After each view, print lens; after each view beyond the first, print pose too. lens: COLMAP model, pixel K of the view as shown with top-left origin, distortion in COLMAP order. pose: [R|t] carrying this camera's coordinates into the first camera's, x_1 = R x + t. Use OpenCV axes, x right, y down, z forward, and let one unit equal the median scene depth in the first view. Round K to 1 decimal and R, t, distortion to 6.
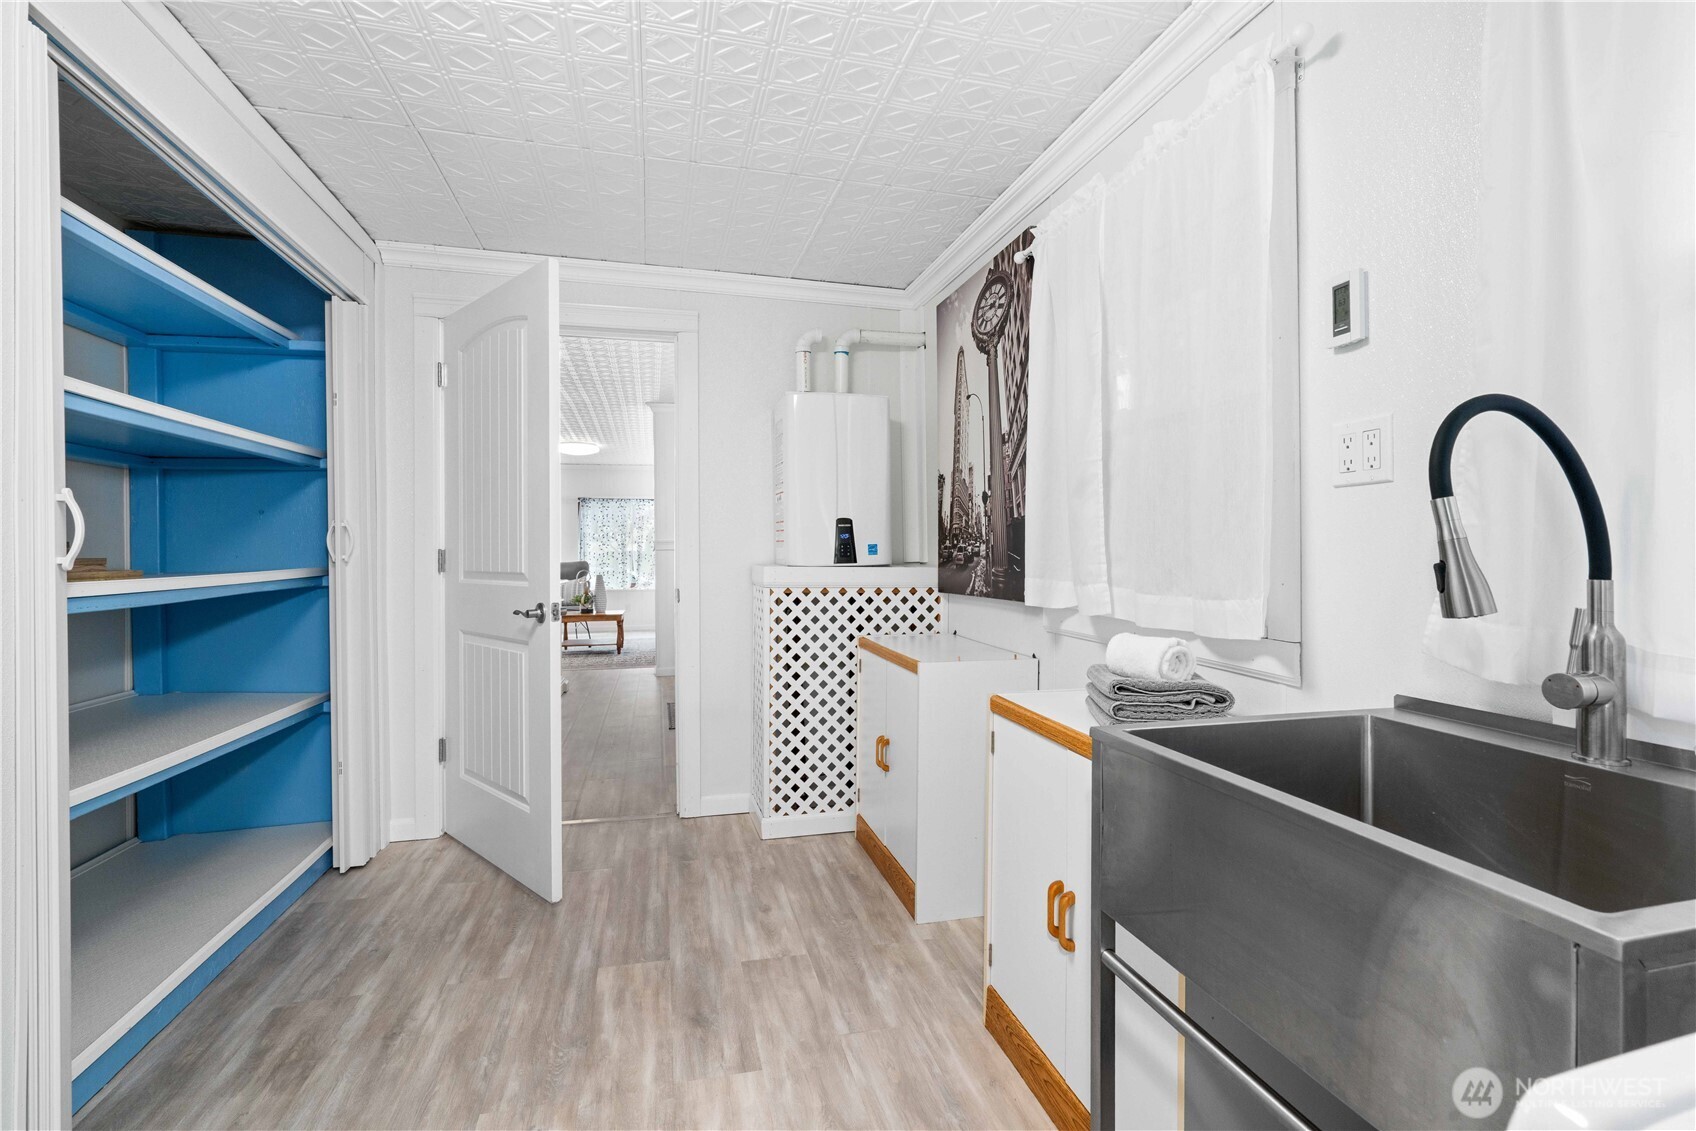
lens RADIAL K [[758.9, 0, 846.6], [0, 758.9, 556.5], [0, 0, 1]] dist [-0.007675, 0.001300]
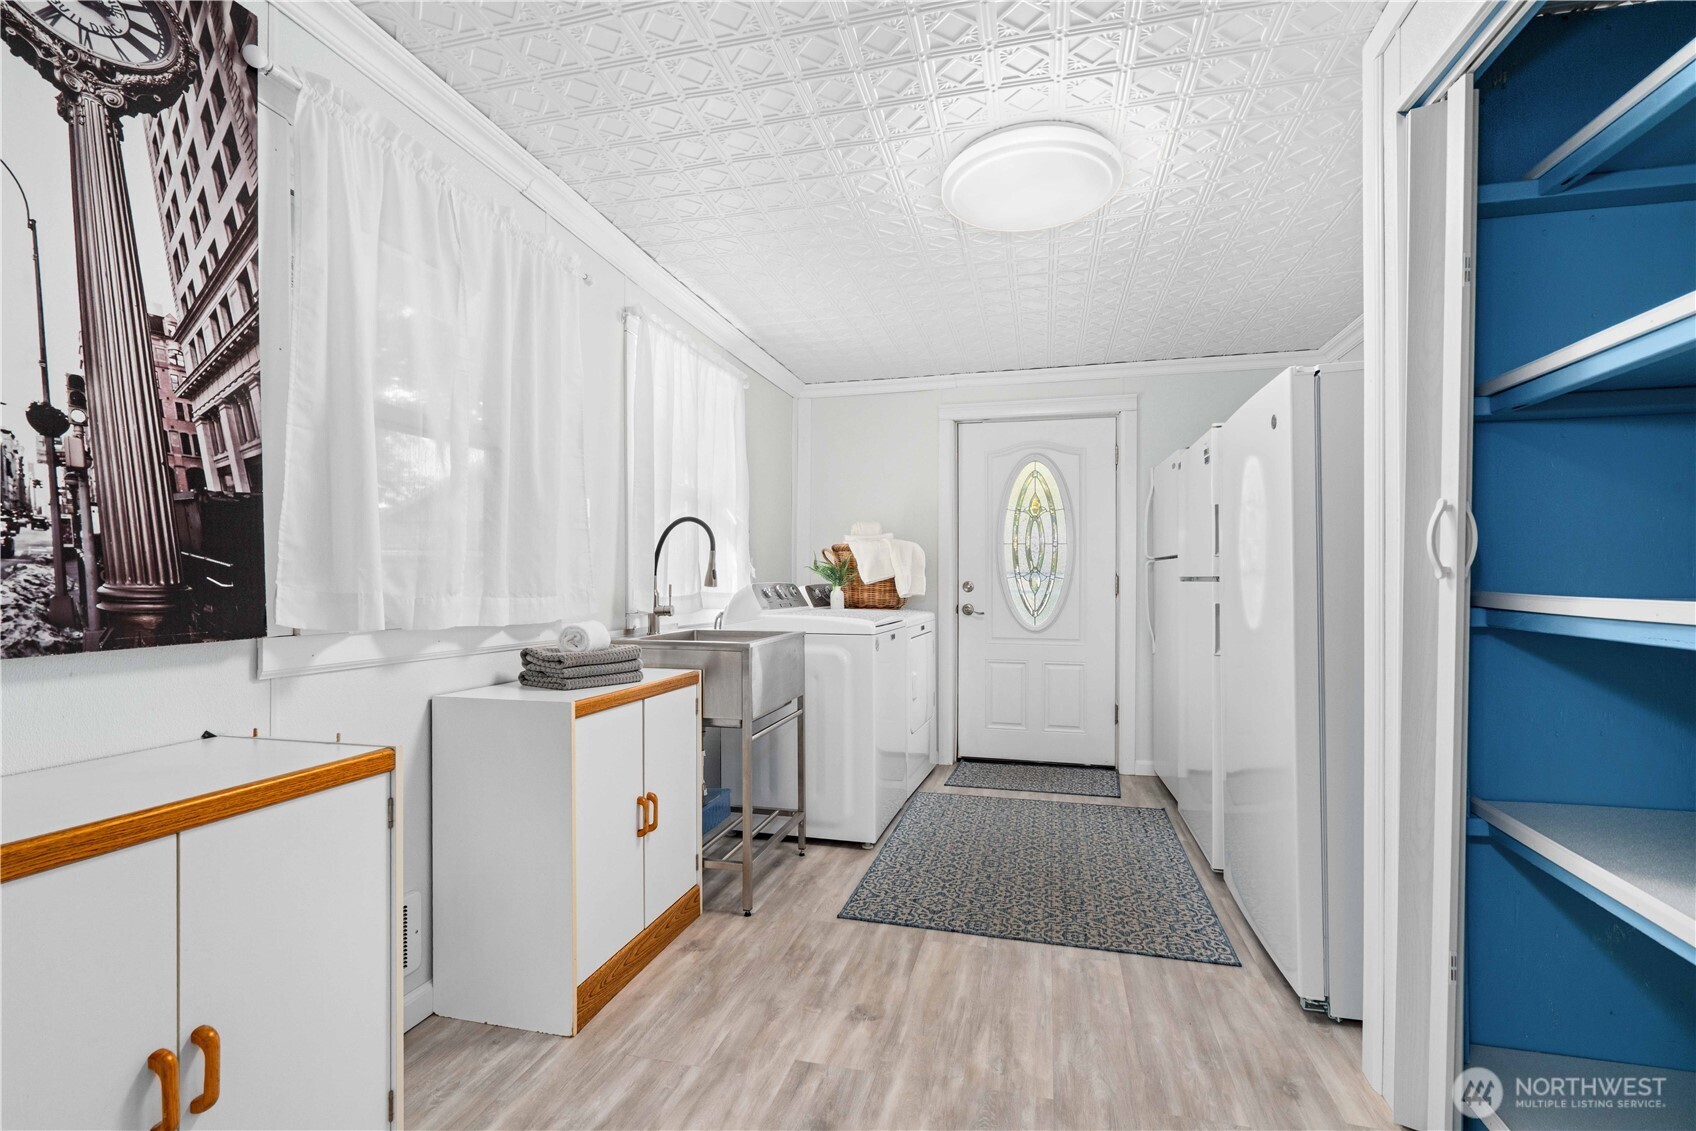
lens RADIAL K [[784.1, 0, 843.3], [0, 784.1, 577.0], [0, 0, 1]] dist [-0.004712, -0.000116]
pose [[-0.877342, -0.008449, 0.479792, -0.556536], [-0.007396, 0.999964, 0.004085, 0.007018], [-0.479809, 0.000035, -0.877373, 1.562776]]
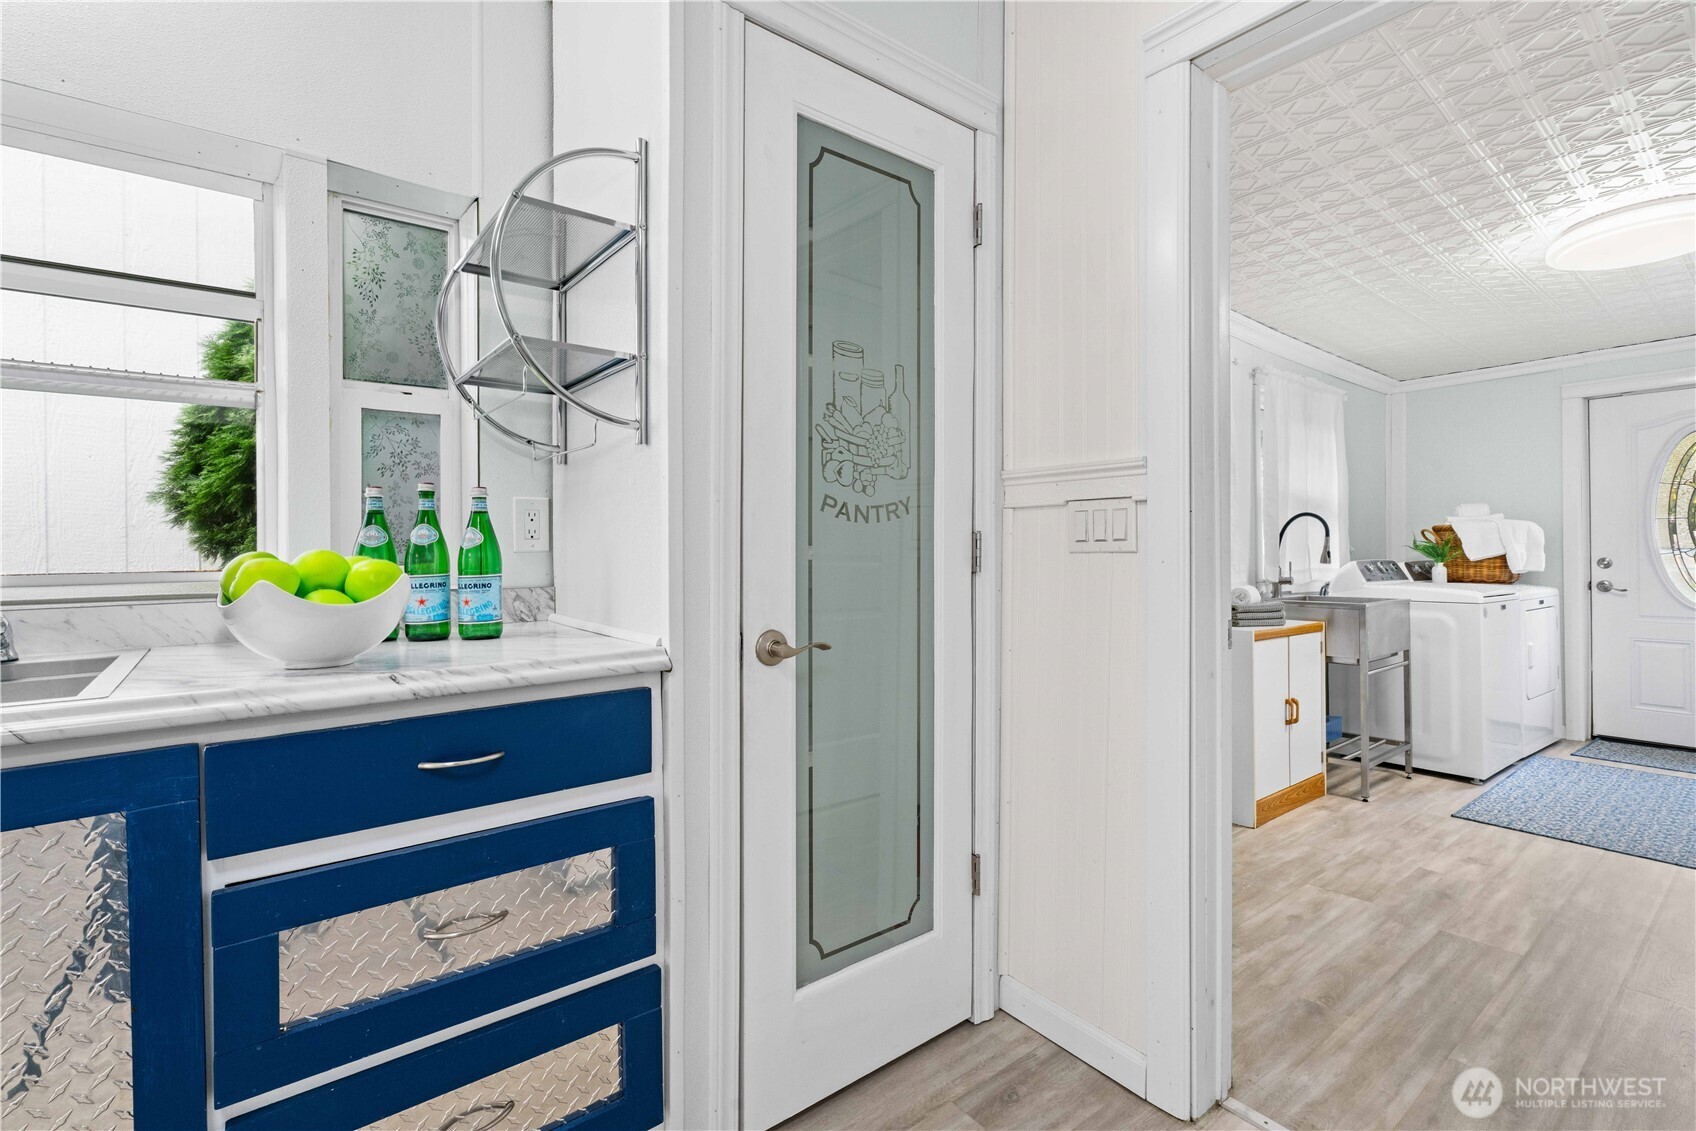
lens RADIAL K [[758.9, 0, 846.6], [0, 758.9, 556.5], [0, 0, 1]] dist [-0.007675, 0.001300]
pose [[-0.399712, -0.004084, 0.916631, -0.899992], [0.006008, 0.999957, 0.007075, -0.004856], [-0.916621, 0.008335, -0.399671, 2.257762]]
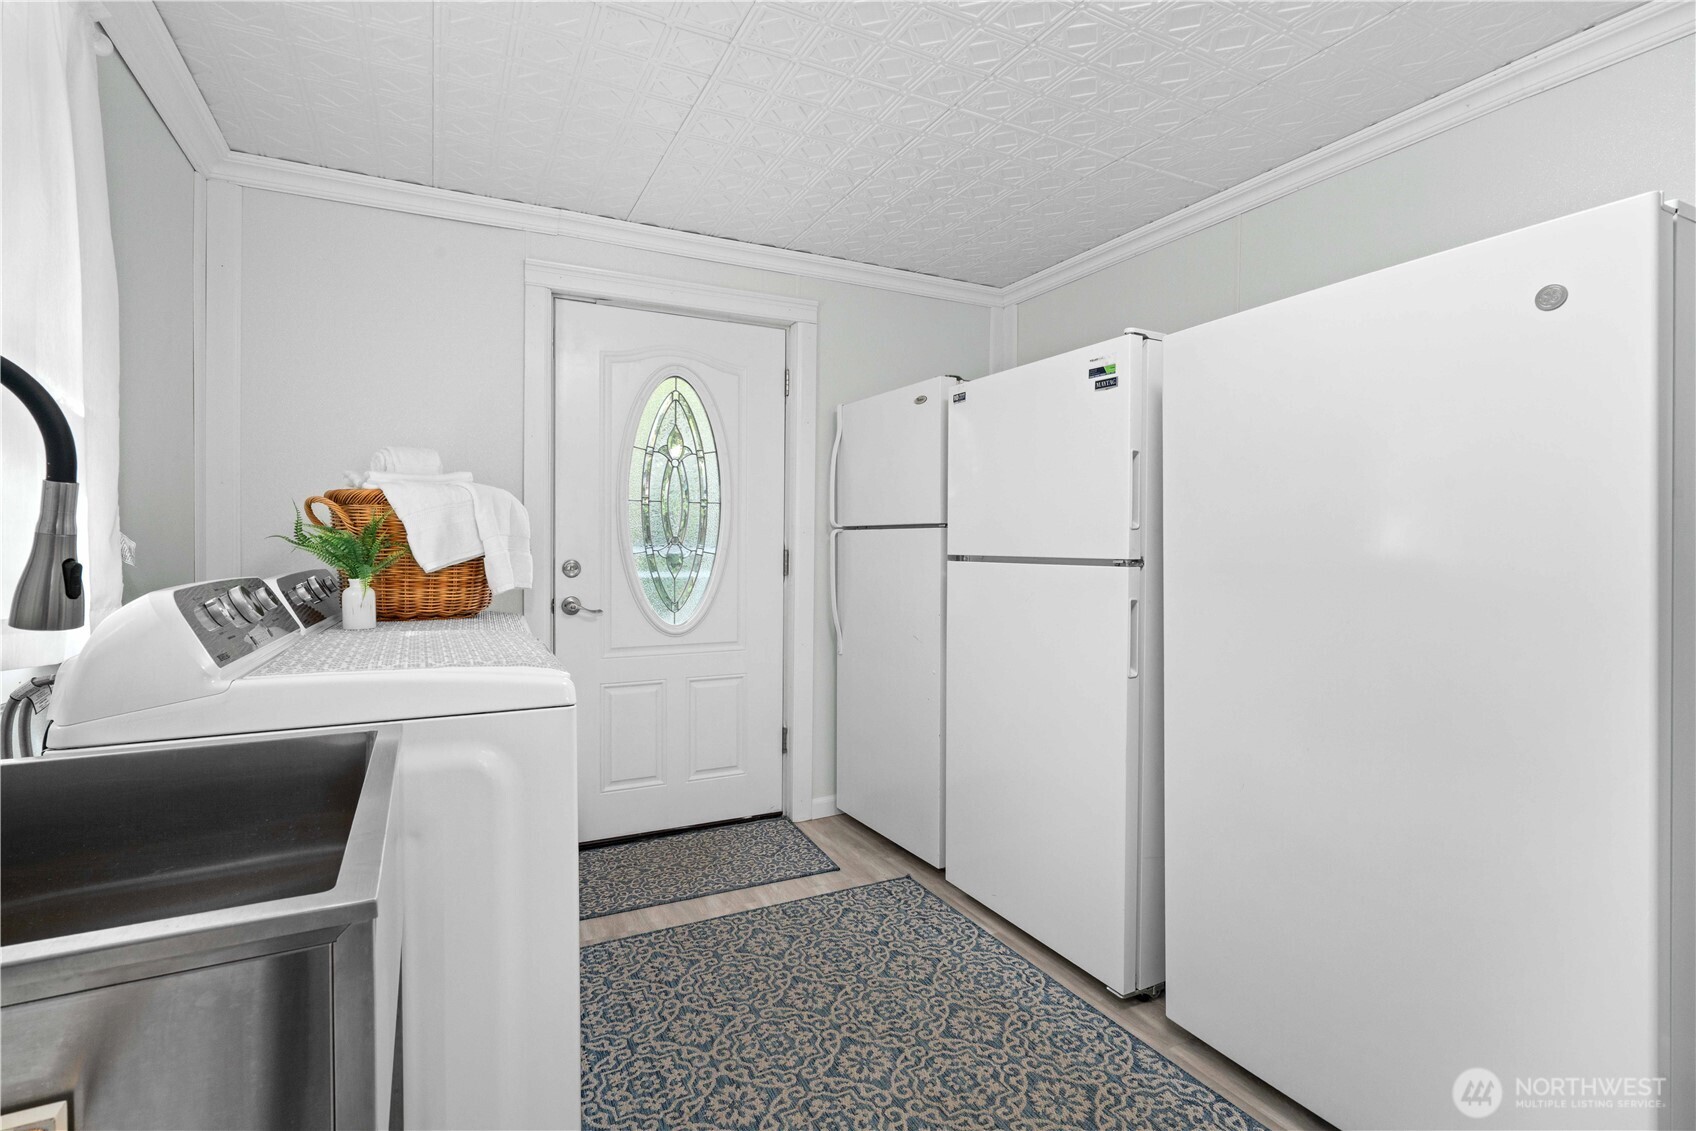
lens RADIAL K [[786.8, 0, 844.5], [0, 786.8, 548.5], [0, 0, 1]] dist [-0.002277, 0.001159]
pose [[-0.973404, -0.005137, -0.229037, 0.073979], [-0.006755, 0.999957, 0.006277, -0.006195], [0.228995, 0.007658, -0.973398, 0.852840]]
